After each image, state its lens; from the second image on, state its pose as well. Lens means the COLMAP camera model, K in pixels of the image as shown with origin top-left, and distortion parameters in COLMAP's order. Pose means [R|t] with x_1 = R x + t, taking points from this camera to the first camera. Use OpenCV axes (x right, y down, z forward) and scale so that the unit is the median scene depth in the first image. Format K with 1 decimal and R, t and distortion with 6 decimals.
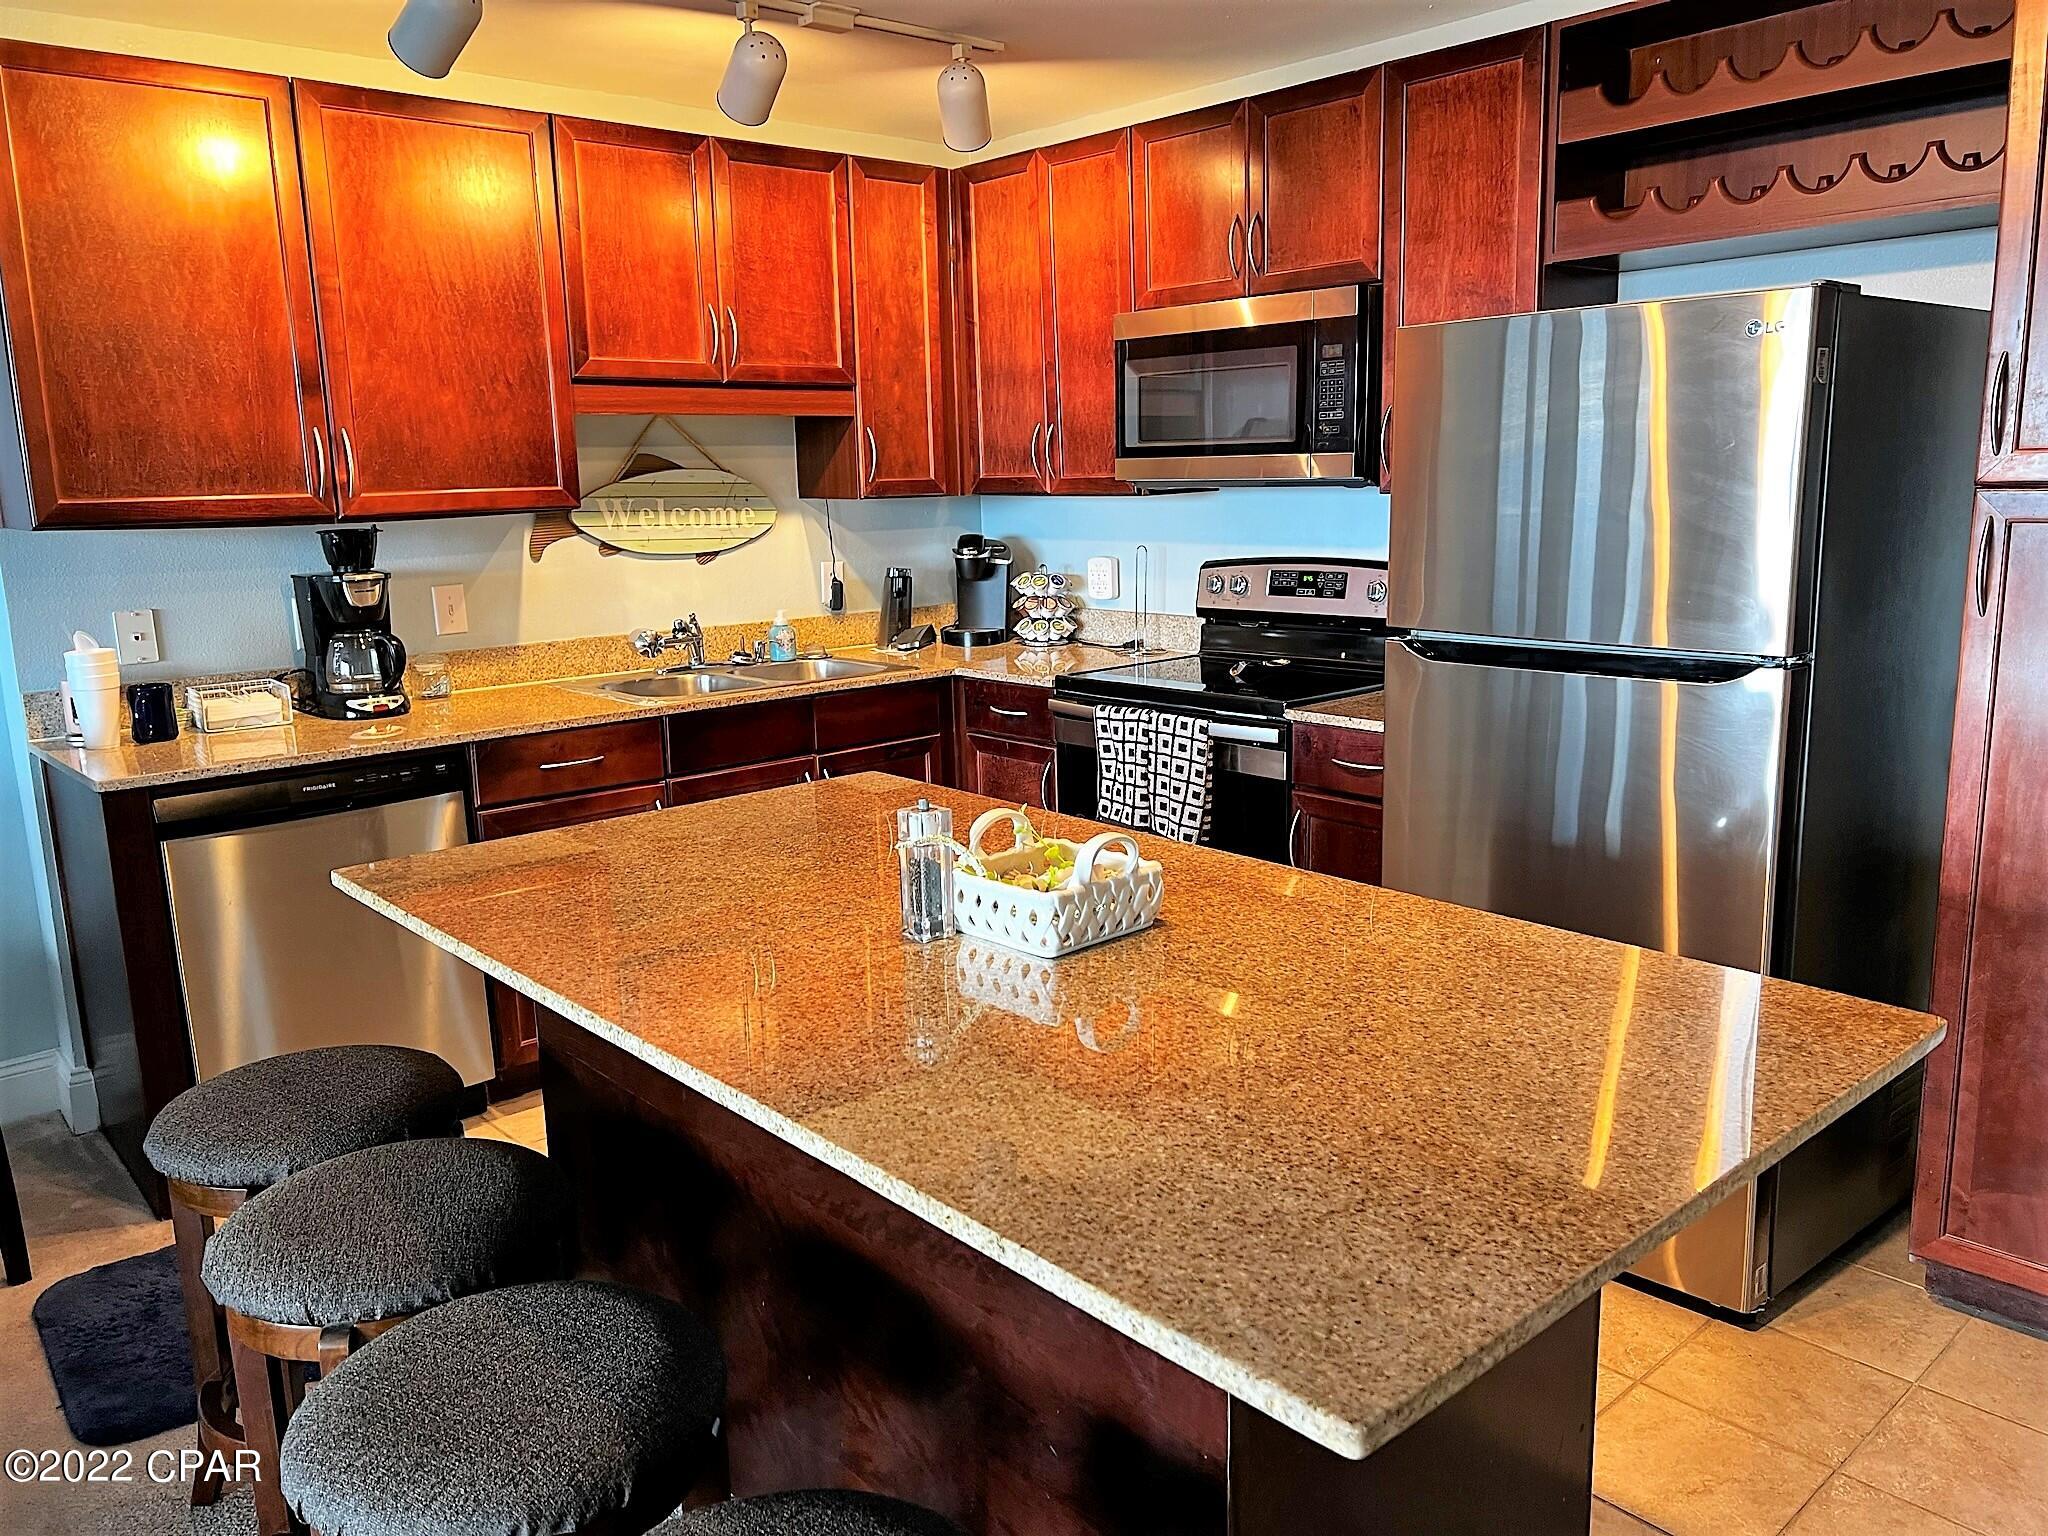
lens RADIAL K [[1525.6, 0, 1028.1], [0, 1525.6, 760.1], [0, 0, 1]] dist [0.090911, -0.088874]
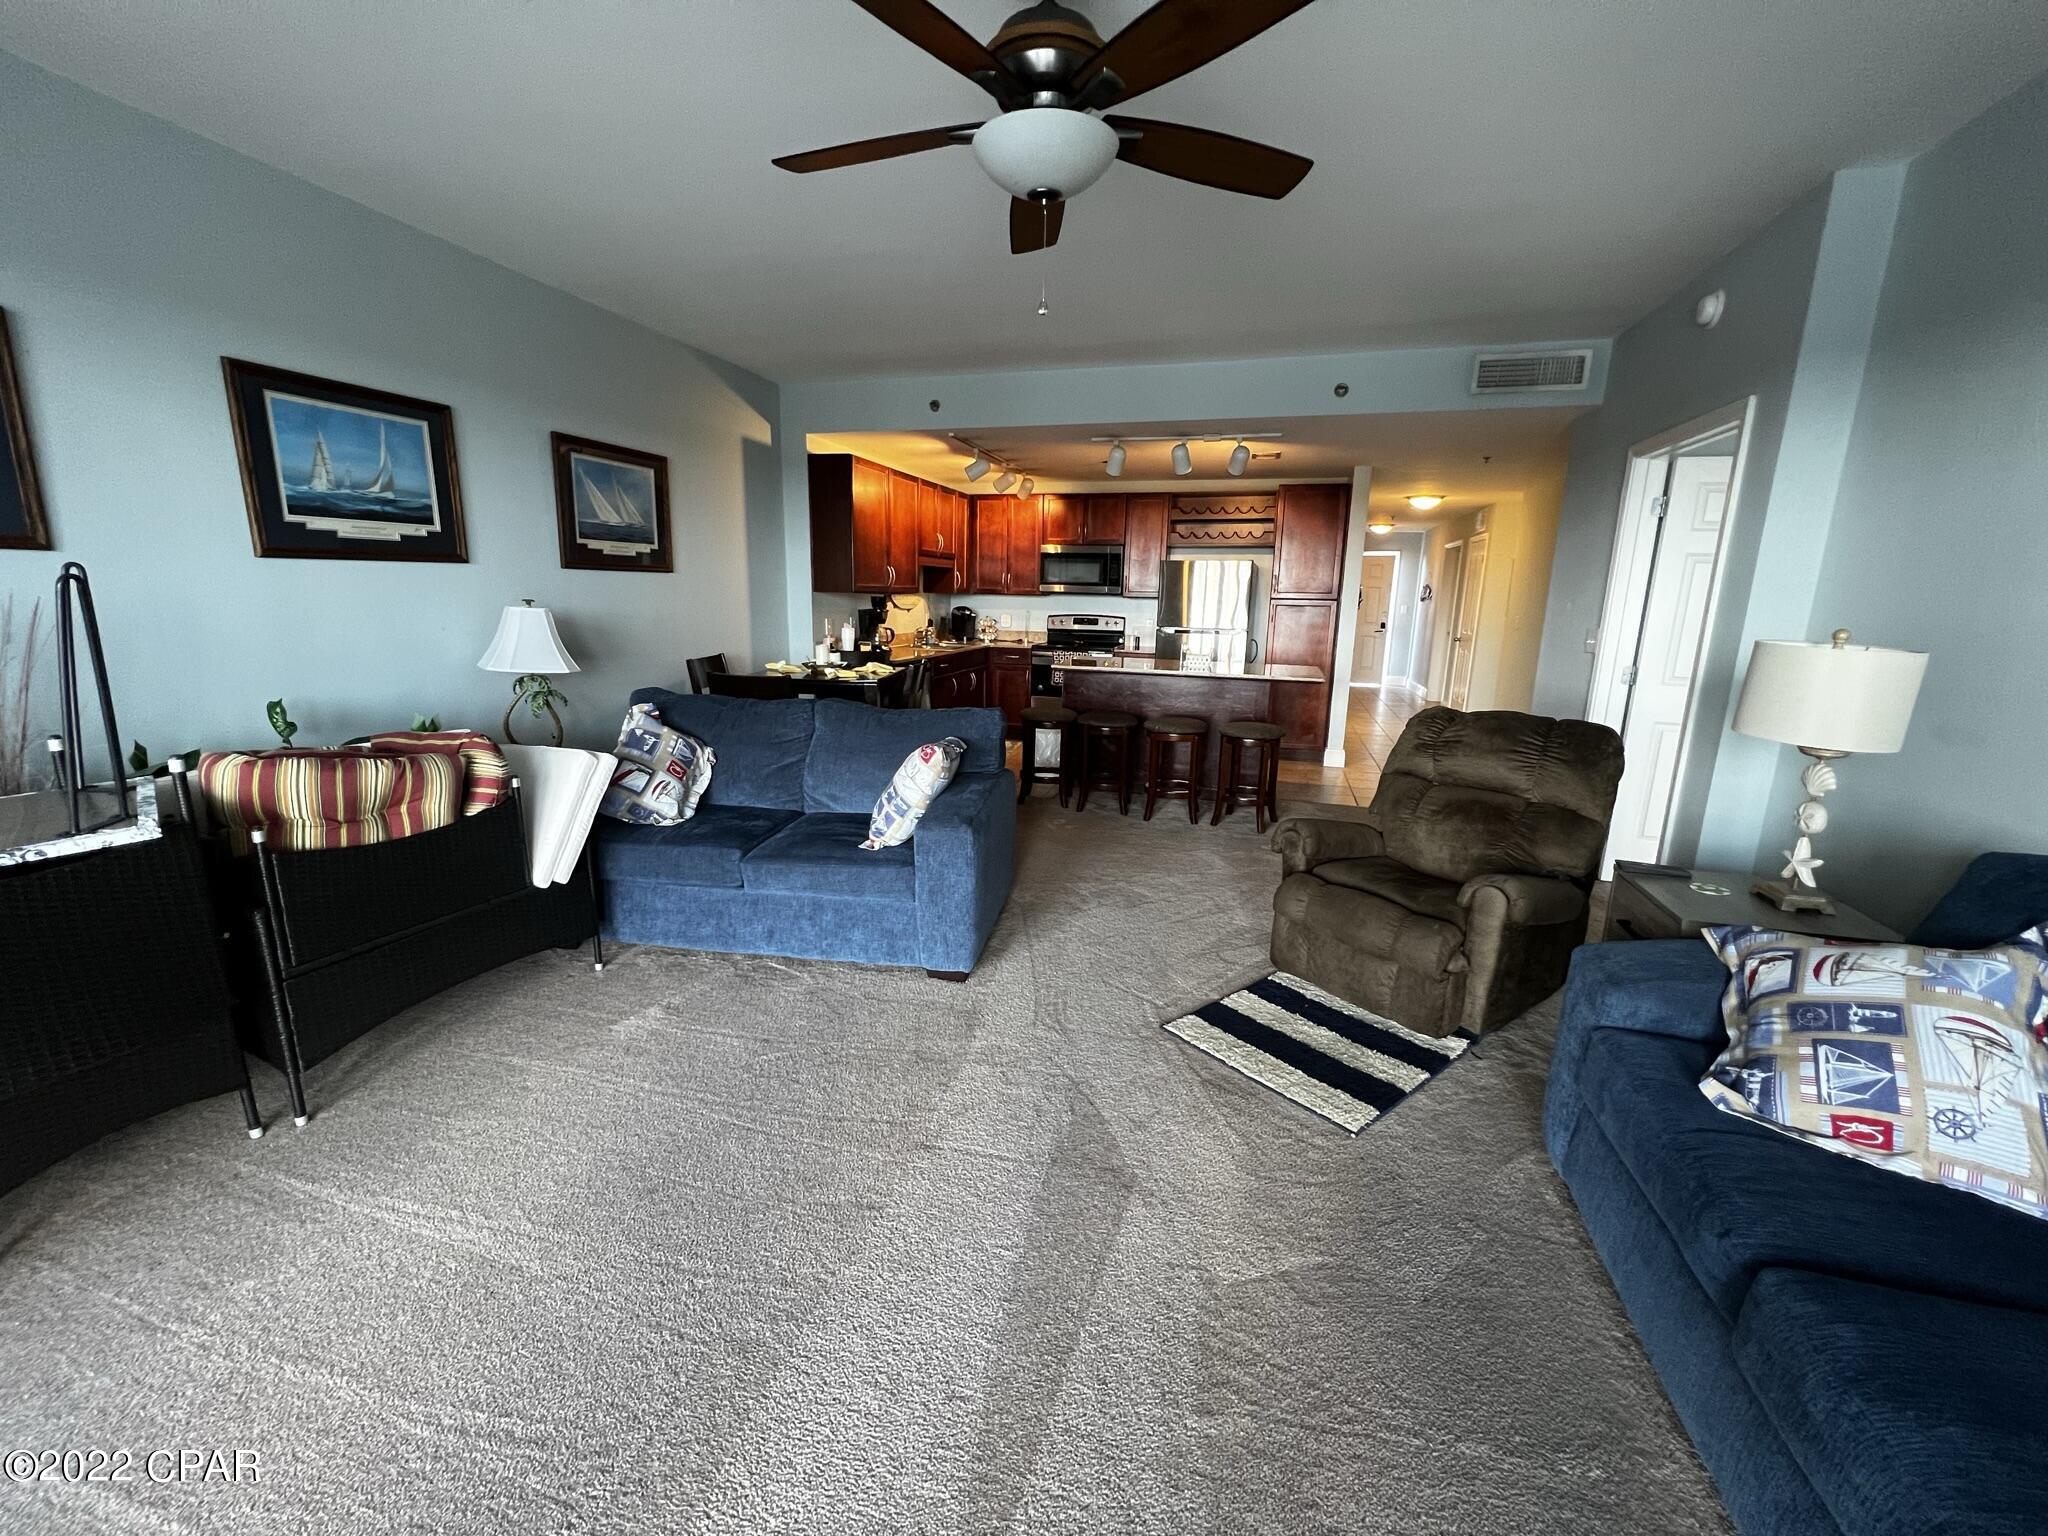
lens RADIAL K [[816.5, 0, 1016.5], [0, 816.5, 765.5], [0, 0, 1]] dist [0.002501, 0.000261]
pose [[0.860380, -0.066930, 0.505239, -1.133521], [0.057138, 0.997757, 0.034873, 0.177211], [-0.506440, -0.001135, 0.862275, -0.702043]]
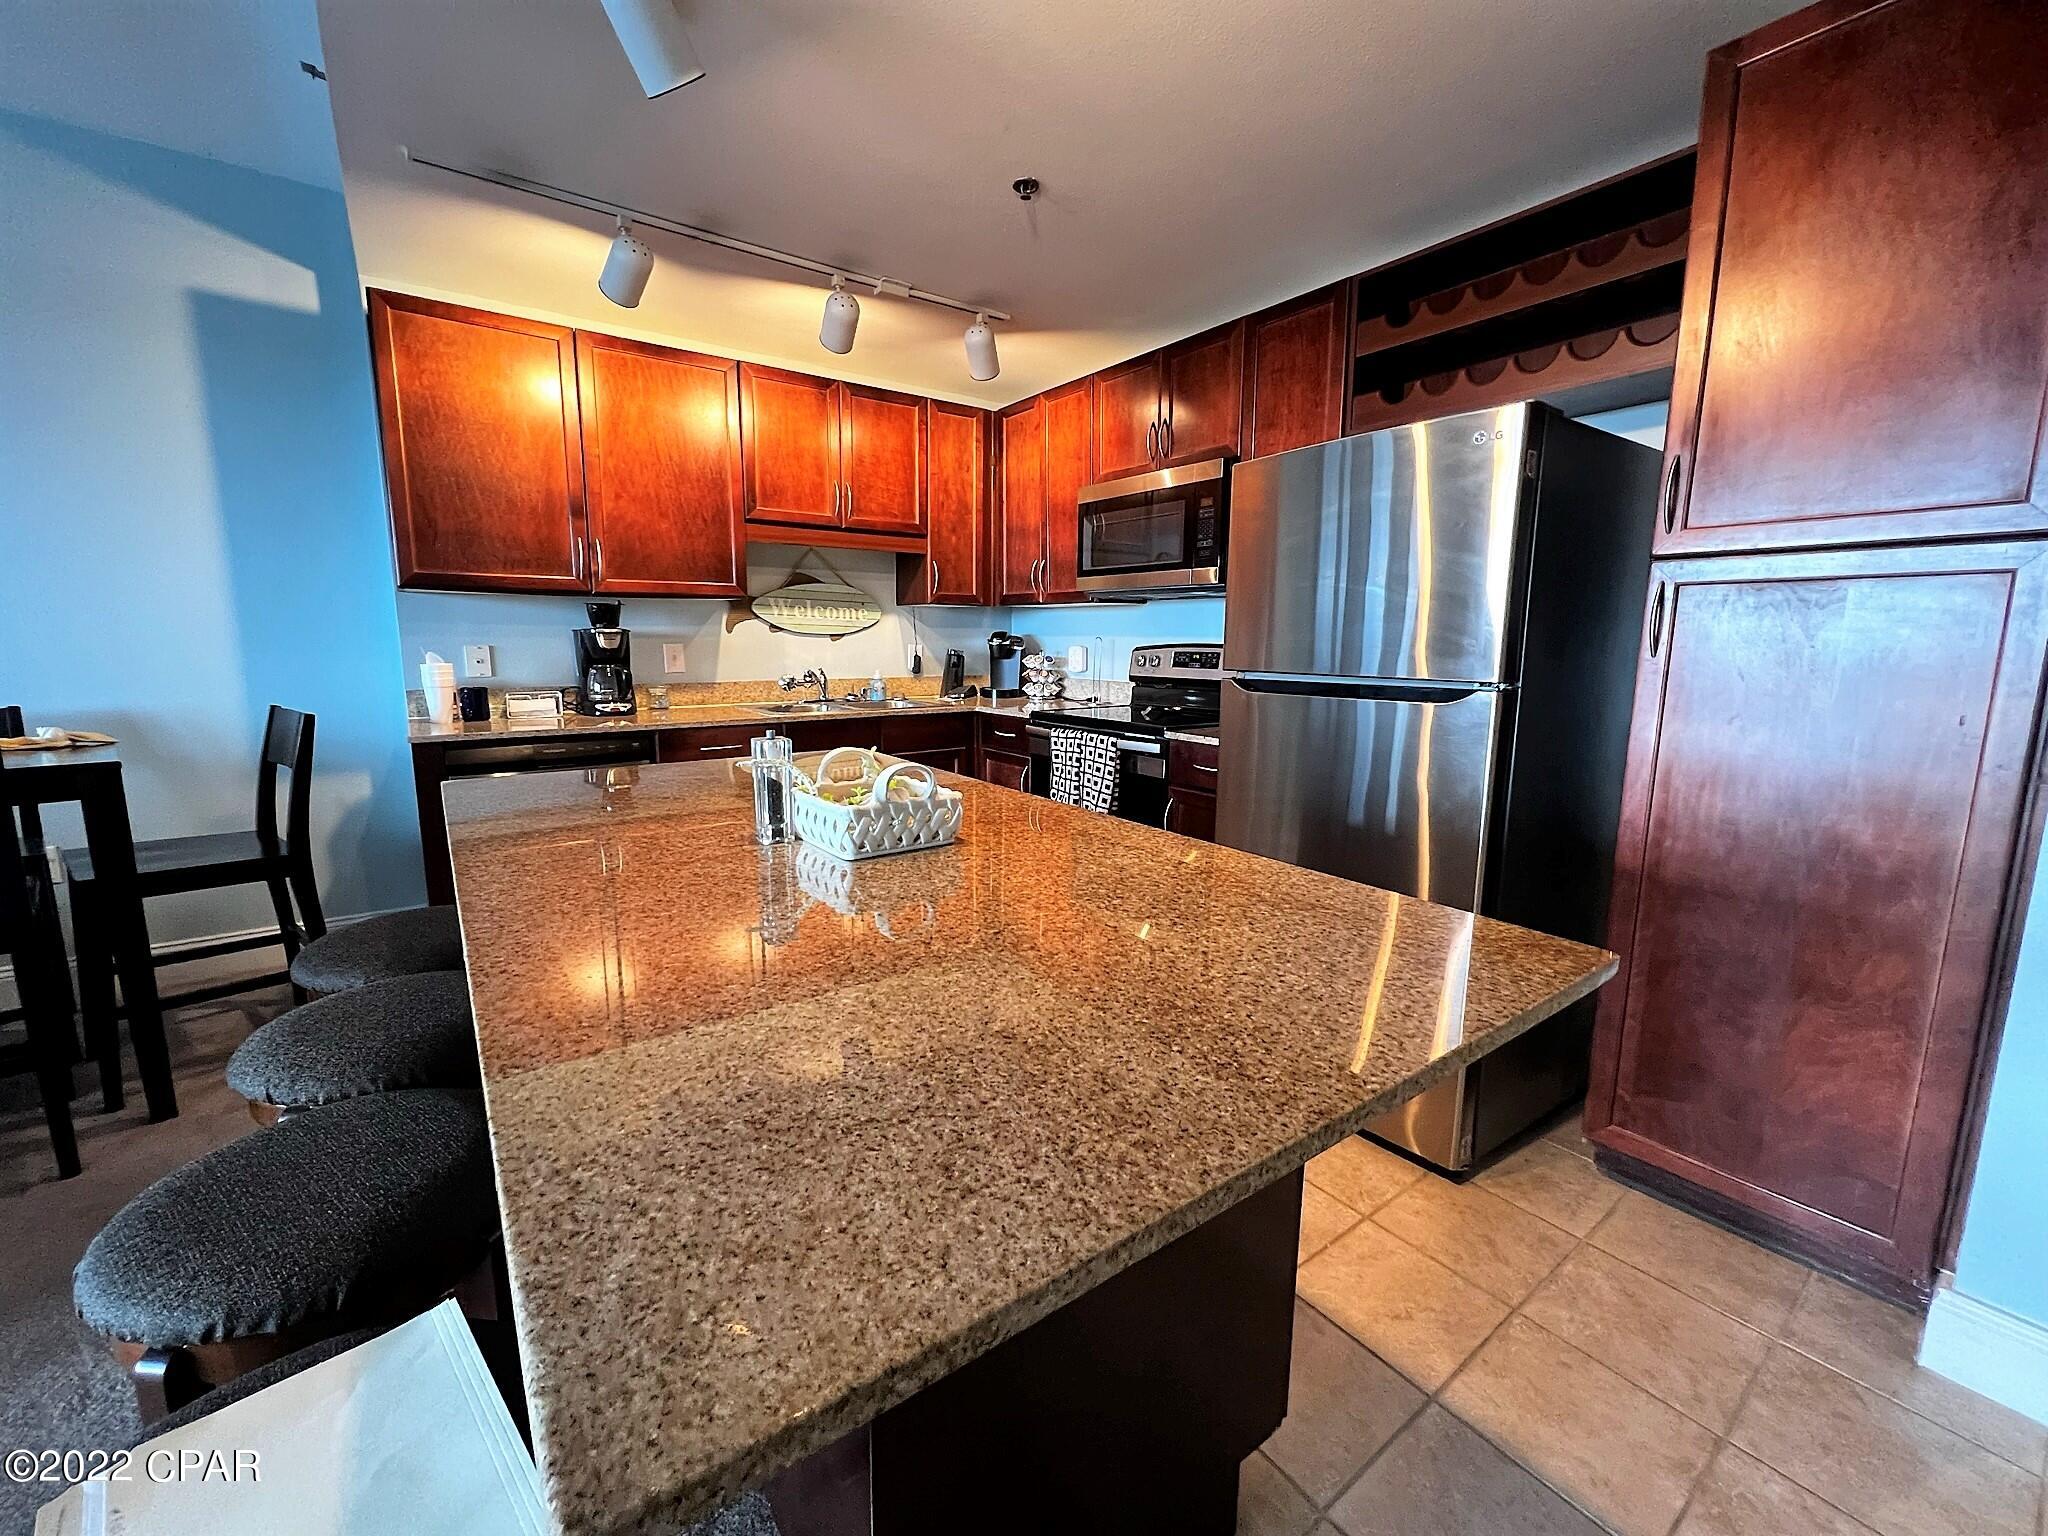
lens RADIAL K [[816.5, 0, 1016.5], [0, 816.5, 765.5], [0, 0, 1]] dist [0.002501, 0.000261]
pose [[0.993513, 0.046607, -0.103731, 0.107663], [-0.050363, 0.998156, -0.033884, 0.035336], [0.101960, 0.038888, 0.994028, 0.184162]]
